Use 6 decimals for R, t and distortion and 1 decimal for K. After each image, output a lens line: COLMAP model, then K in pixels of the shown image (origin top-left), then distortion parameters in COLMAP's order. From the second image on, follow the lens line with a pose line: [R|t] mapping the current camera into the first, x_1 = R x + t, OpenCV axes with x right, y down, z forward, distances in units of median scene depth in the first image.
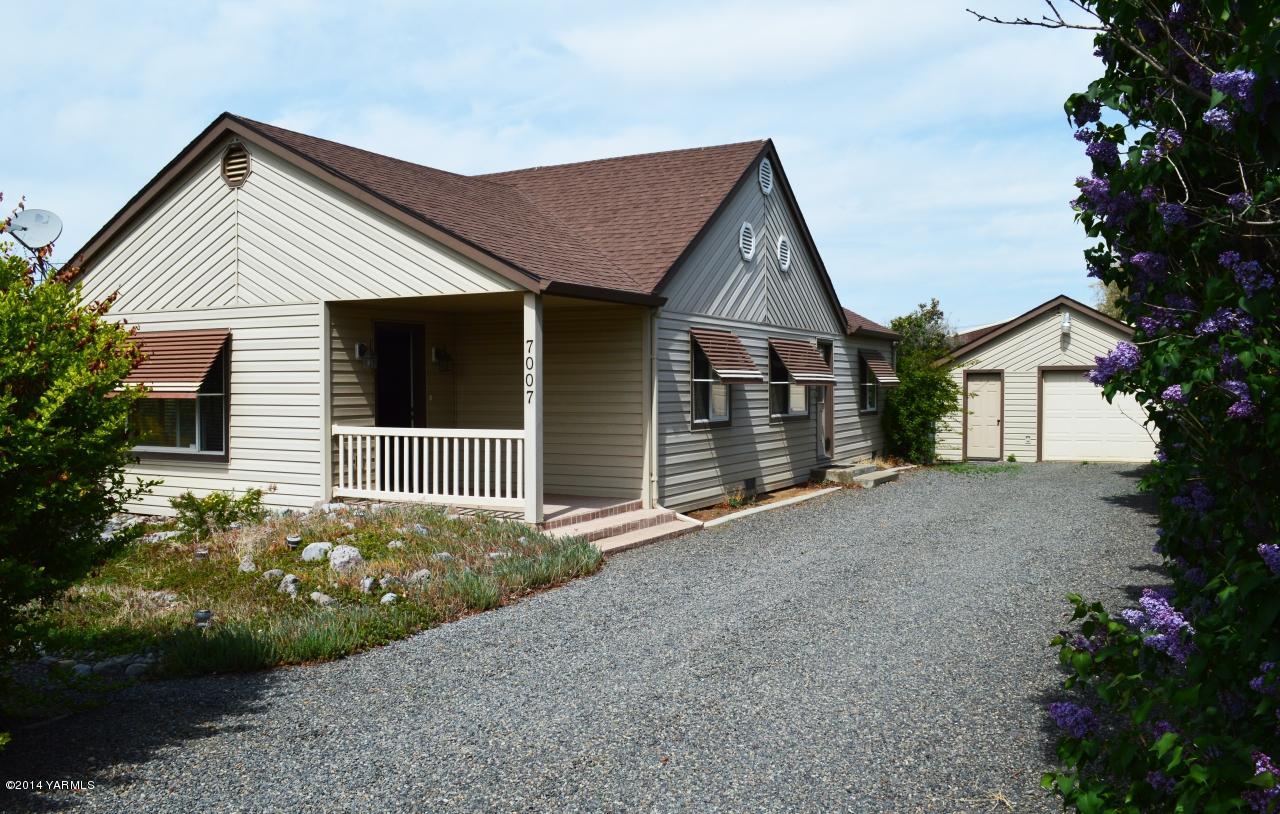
lens RADIAL K [[1068.0, 0, 642.0], [0, 1068.0, 404.4], [0, 0, 1]] dist [-0.070747, 0.004072]
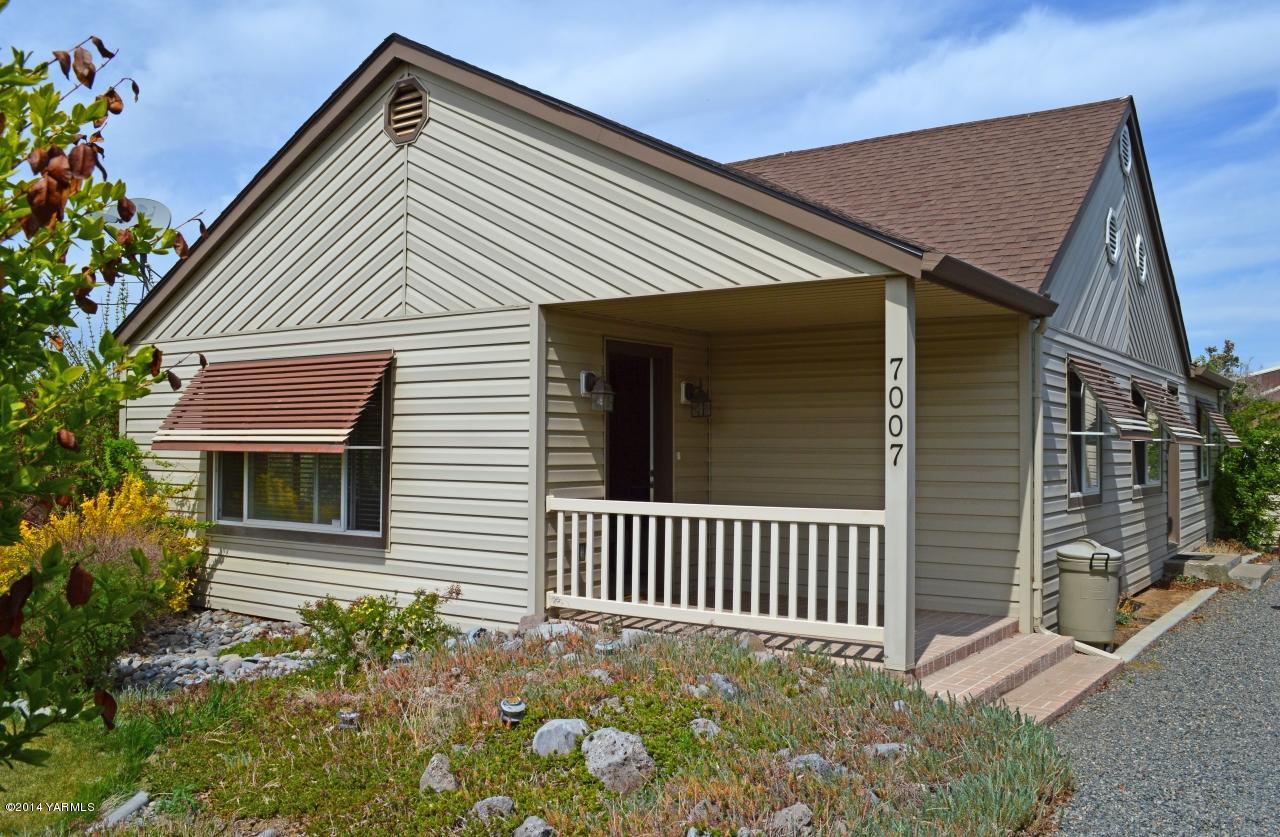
lens RADIAL K [[1072.7, 0, 638.8], [0, 1072.7, 420.7], [0, 0, 1]] dist [-0.069824, 0.005361]
pose [[0.992248, 0.005500, -0.124148, -0.151421], [-0.011025, 0.998977, -0.043860, 0.001531], [0.123780, 0.044888, 0.991294, 0.348763]]
